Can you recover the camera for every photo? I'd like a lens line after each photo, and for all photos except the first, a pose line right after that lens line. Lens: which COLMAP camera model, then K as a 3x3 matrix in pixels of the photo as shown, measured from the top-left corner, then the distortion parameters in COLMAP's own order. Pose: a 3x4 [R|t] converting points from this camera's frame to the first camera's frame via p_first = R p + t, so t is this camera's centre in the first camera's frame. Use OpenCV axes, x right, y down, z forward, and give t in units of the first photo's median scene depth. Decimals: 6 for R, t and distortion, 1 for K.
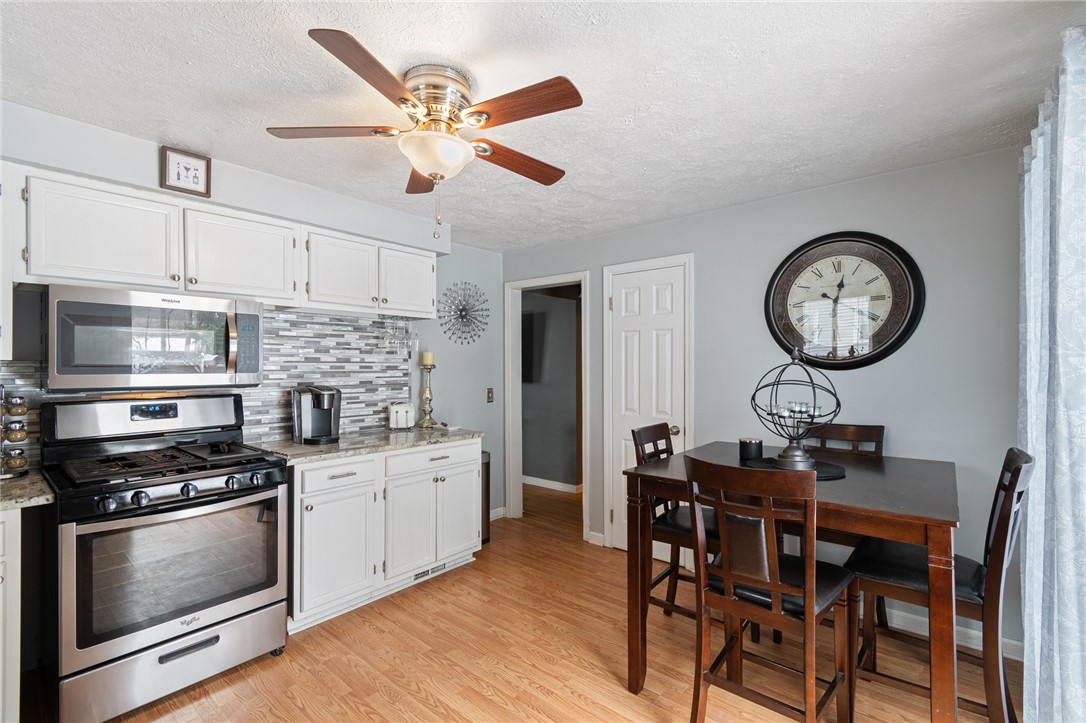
lens RADIAL K [[487.7, 0, 544.9], [0, 487.7, 361.6], [0, 0, 1]] dist [0.005003, -0.002045]
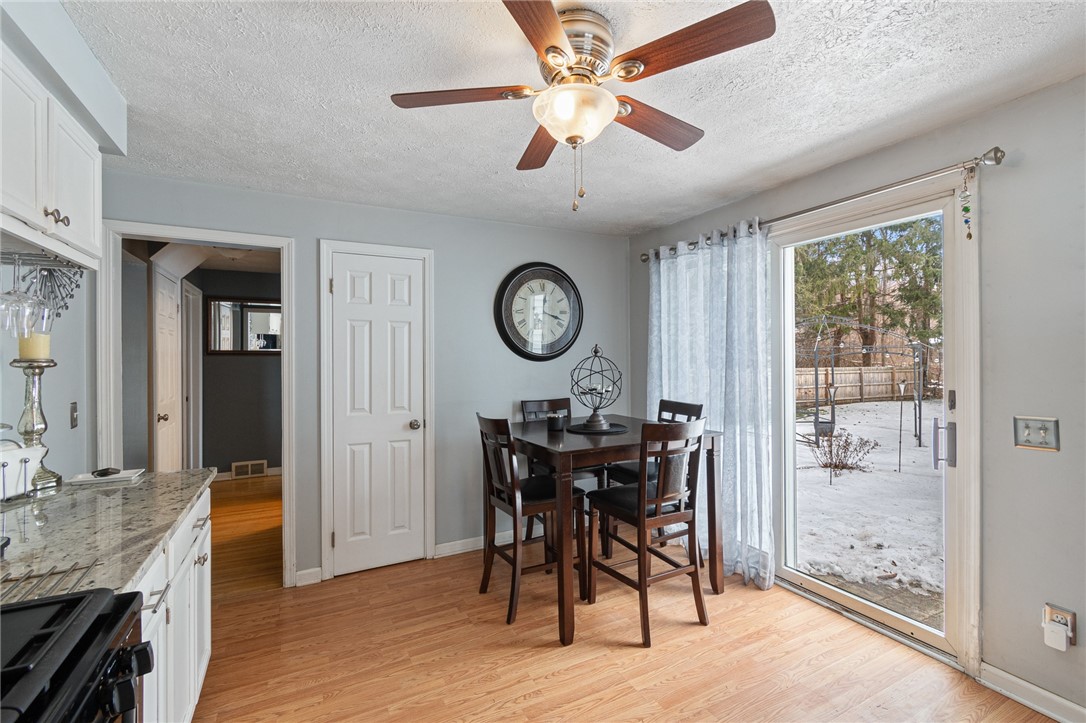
lens RADIAL K [[487.7, 0, 546.8], [0, 487.7, 355.0], [0, 0, 1]] dist [0.005003, -0.002045]
pose [[0.371885, 0.003160, 0.928273, -0.564491], [0.000312, 0.999994, -0.003530, 0.003426], [-0.928279, 0.001602, 0.371882, 0.390176]]
